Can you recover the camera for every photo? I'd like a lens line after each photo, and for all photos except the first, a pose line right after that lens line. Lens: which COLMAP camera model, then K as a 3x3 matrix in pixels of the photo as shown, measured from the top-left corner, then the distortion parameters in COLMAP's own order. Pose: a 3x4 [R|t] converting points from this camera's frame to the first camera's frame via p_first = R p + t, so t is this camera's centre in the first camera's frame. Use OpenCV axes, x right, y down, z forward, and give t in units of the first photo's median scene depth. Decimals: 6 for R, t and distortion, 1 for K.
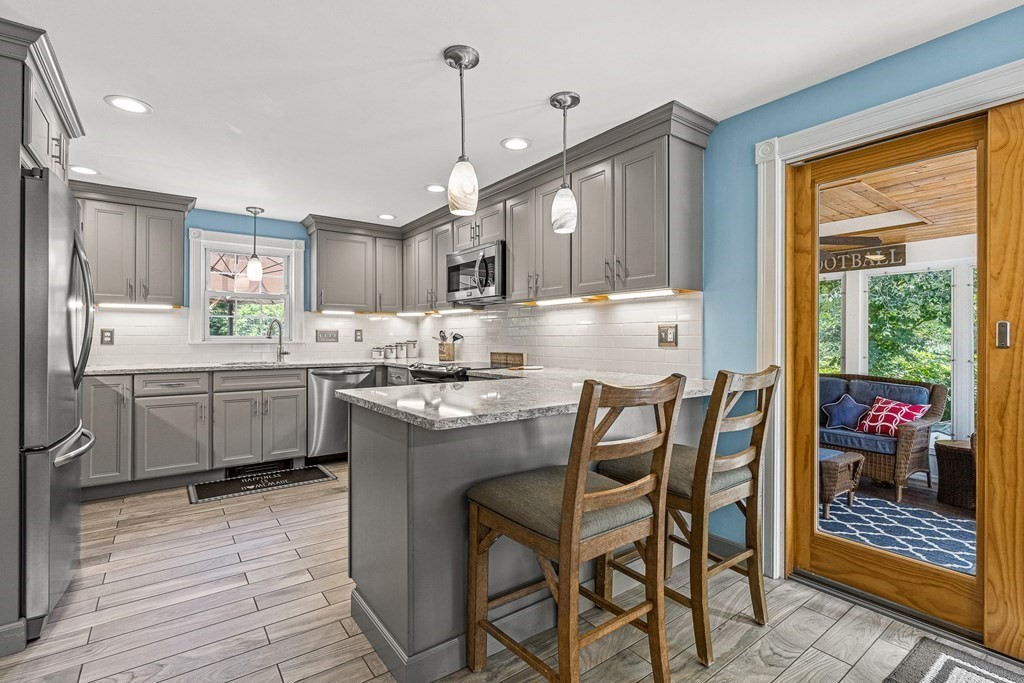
lens RADIAL K [[475.1, 0, 513.8], [0, 475.1, 339.2], [0, 0, 1]] dist [-0.000428, -0.000253]
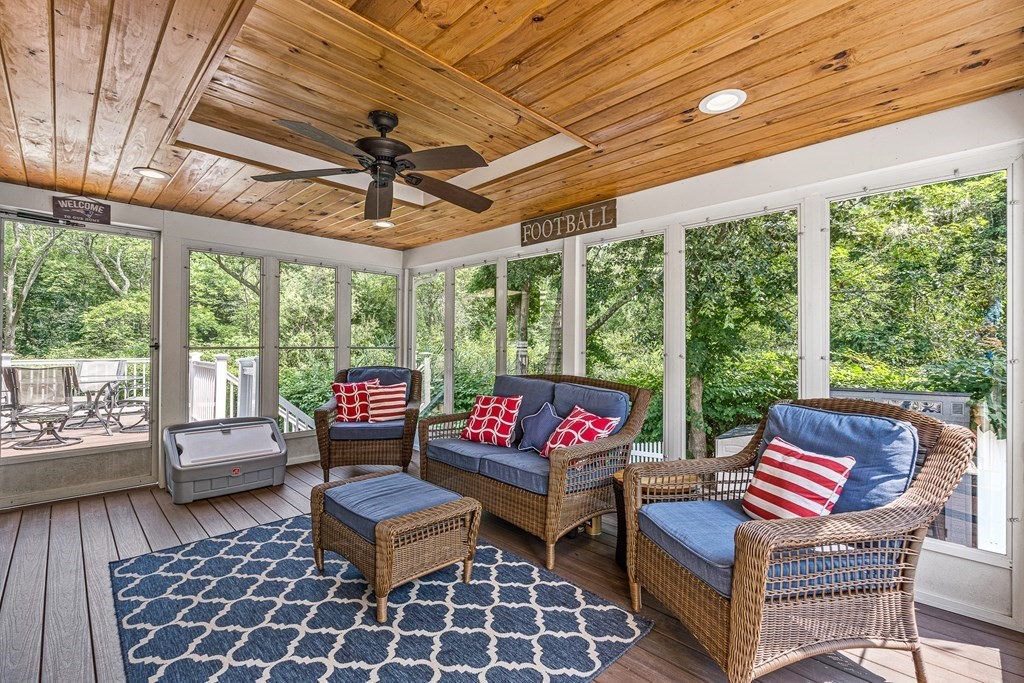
lens RADIAL K [[457.7, 0, 510.3], [0, 457.7, 342.0], [0, 0, 1]] dist [-0.000436, -0.000290]
pose [[0.989285, 0.004001, 0.145946, 0.614648], [-0.003047, 0.999973, -0.006761, 0.031361], [-0.145969, 0.006244, 0.989269, 0.352474]]
